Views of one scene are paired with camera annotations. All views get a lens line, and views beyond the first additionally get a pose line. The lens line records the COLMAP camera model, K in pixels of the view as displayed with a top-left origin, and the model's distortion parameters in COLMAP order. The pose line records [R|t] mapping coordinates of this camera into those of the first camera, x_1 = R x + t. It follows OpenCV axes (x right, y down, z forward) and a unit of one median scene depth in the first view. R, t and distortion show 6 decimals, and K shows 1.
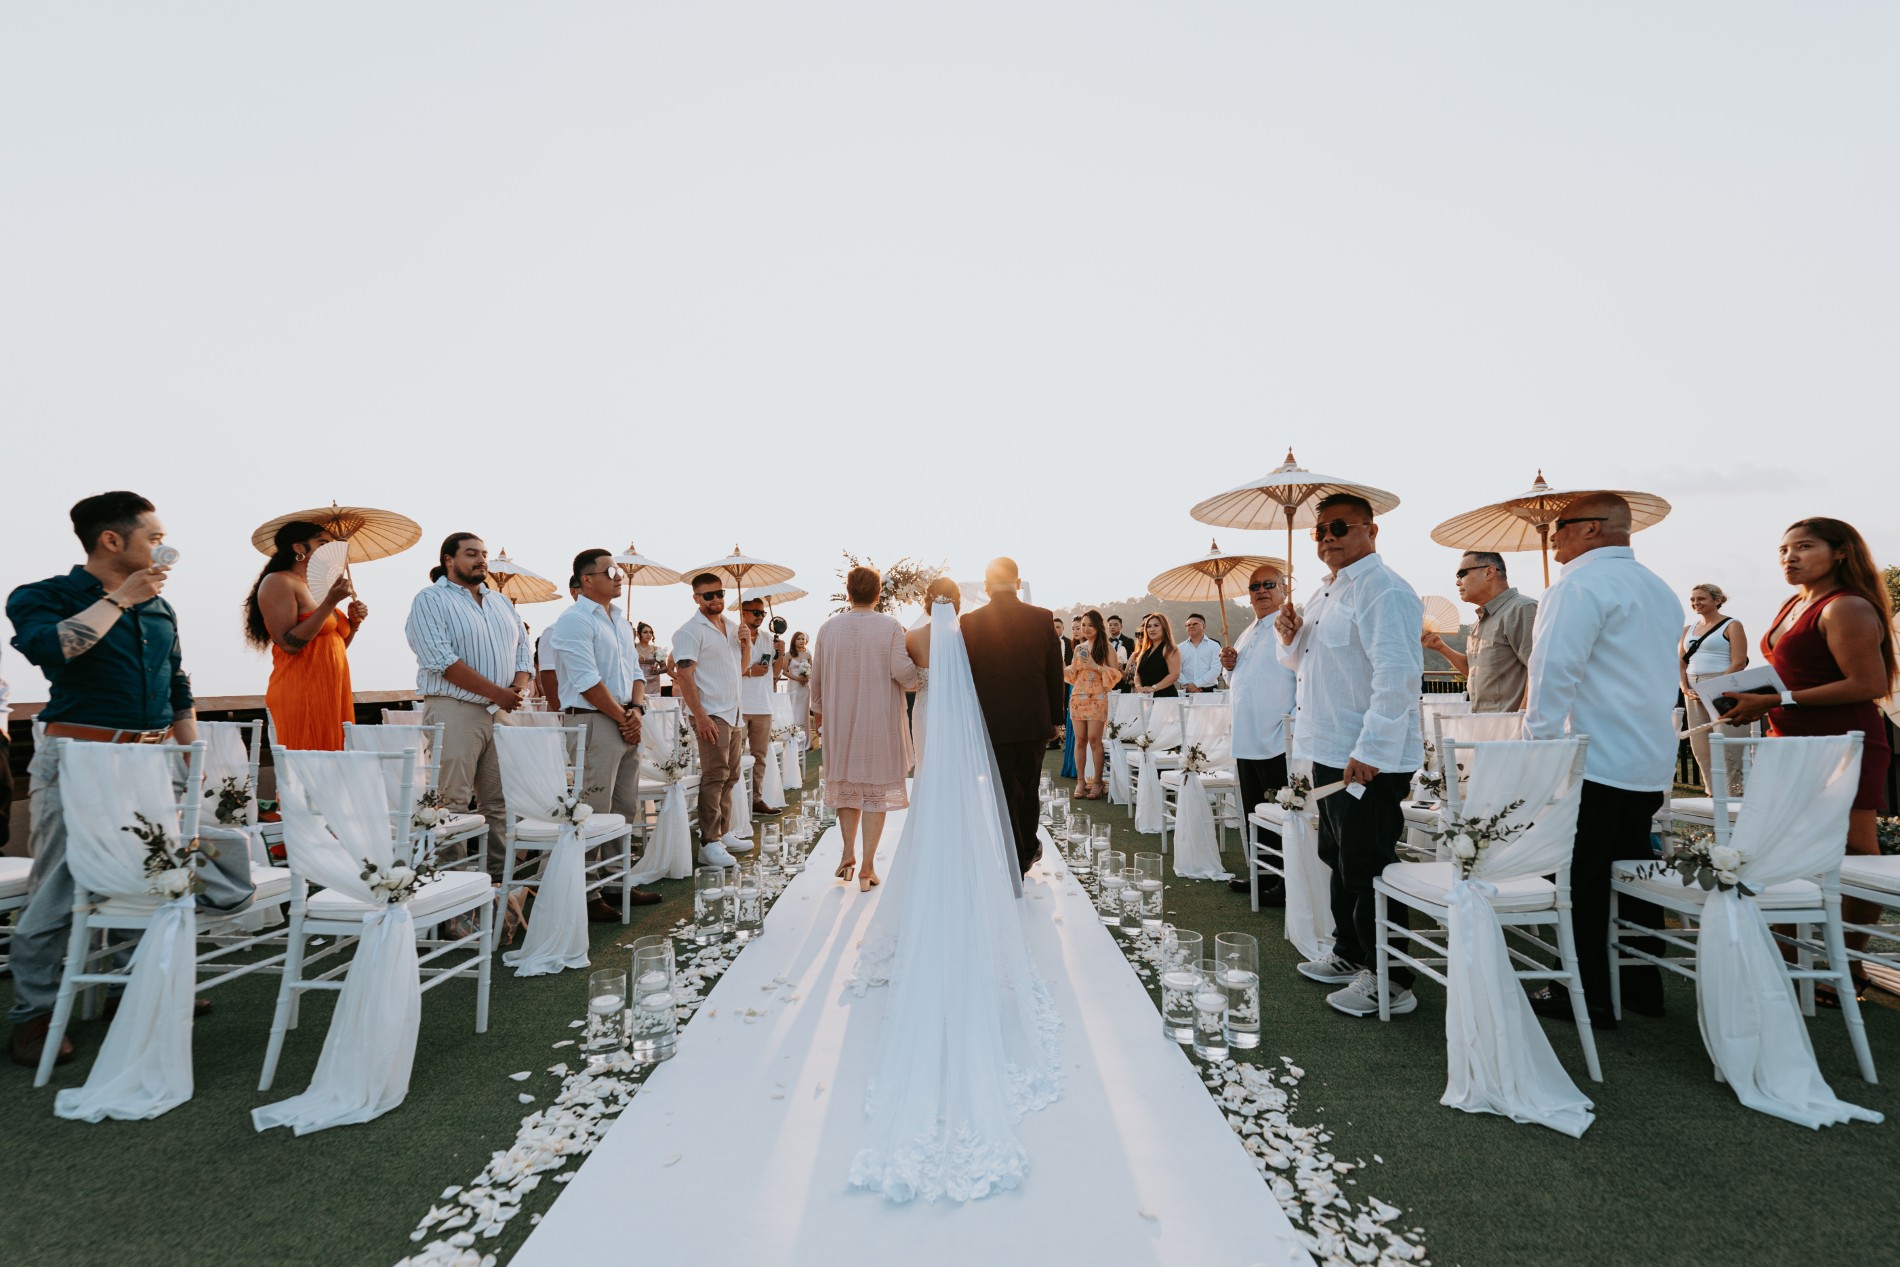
lens RADIAL K [[814.2, 0, 950.0], [0, 814.2, 633.5], [0, 0, 1]] dist [0.025153, 0.000094]
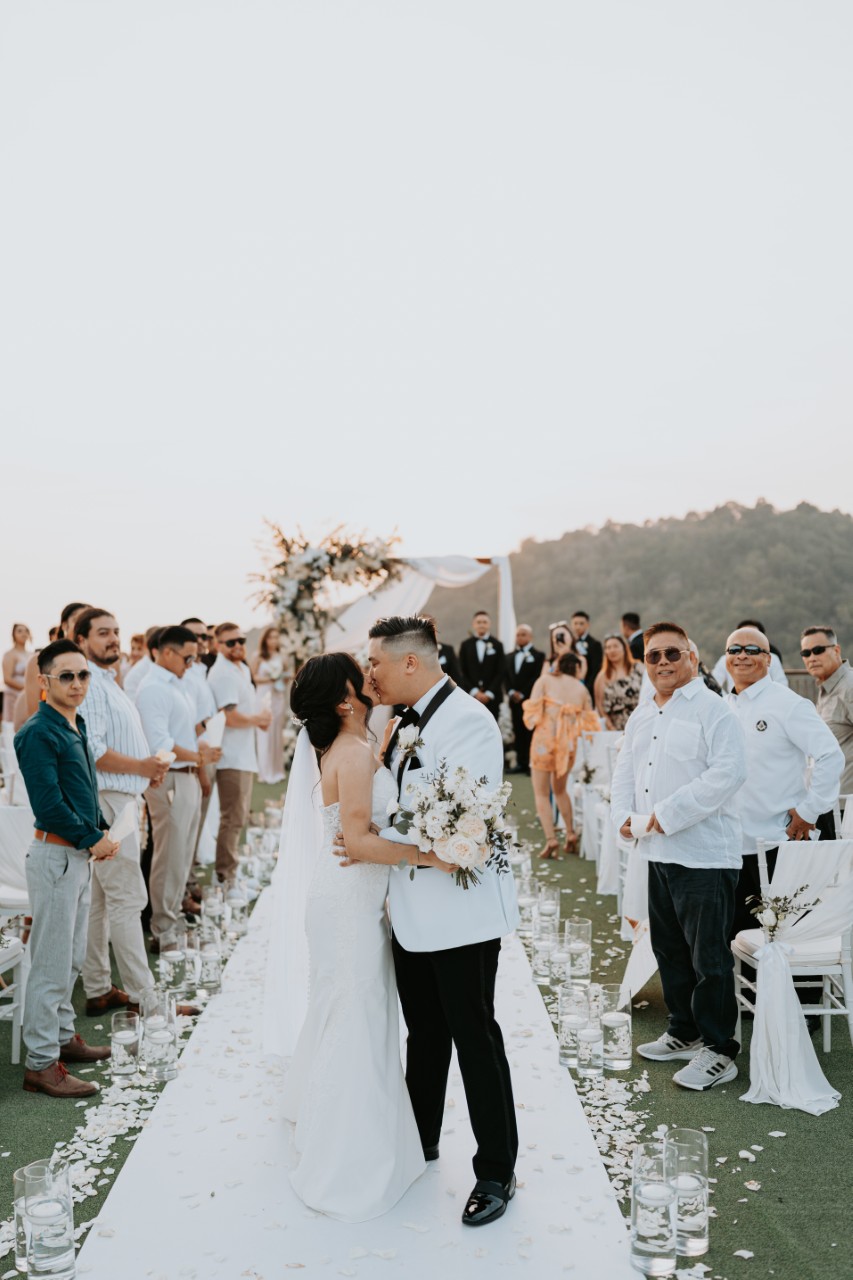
lens RADIAL K [[1258.1, 0, 426.5], [0, 1258.1, 640.0], [0, 0, 1]] dist [0.046949, -0.003156]
pose [[0.999885, 0.003350, 0.014805, 0.025978], [-0.004183, 0.998387, 0.056625, -0.302921], [-0.014591, -0.056680, 0.998286, -1.008191]]
